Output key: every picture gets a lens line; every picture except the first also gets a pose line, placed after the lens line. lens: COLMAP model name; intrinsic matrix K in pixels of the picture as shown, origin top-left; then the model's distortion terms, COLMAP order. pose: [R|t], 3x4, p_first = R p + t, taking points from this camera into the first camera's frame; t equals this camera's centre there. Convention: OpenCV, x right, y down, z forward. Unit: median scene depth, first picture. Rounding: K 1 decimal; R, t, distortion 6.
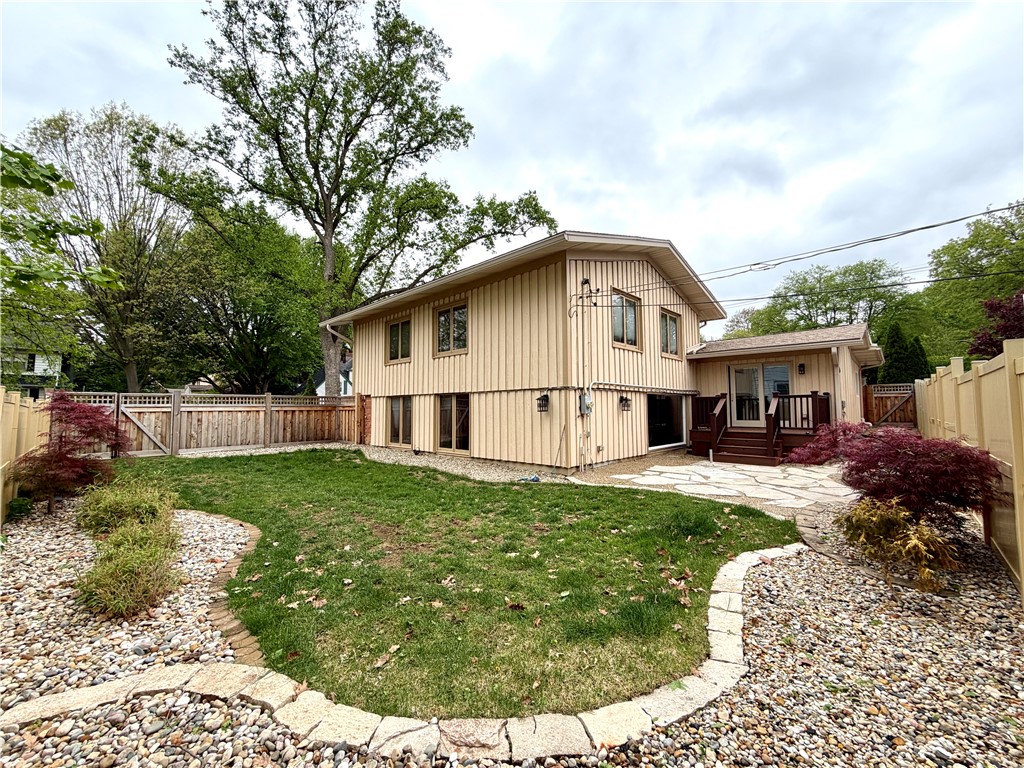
lens RADIAL K [[410.4, 0, 514.8], [0, 410.4, 384.0], [0, 0, 1]] dist [0.002037, -0.000195]
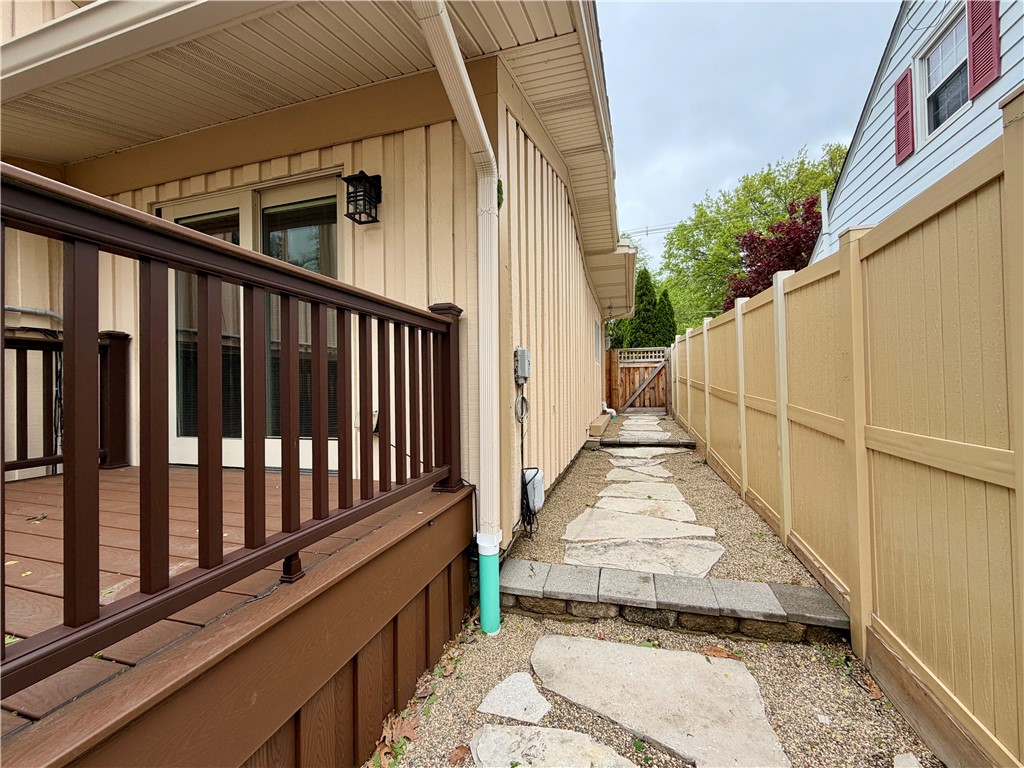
lens RADIAL K [[410.4, 0, 511.3], [0, 410.4, 382.7], [0, 0, 1]] dist [0.002037, -0.000195]
pose [[0.894189, -0.004251, 0.447669, 0.443298], [-0.019124, 0.998679, 0.047684, 0.027595], [-0.447280, -0.051200, 0.892927, 0.510413]]
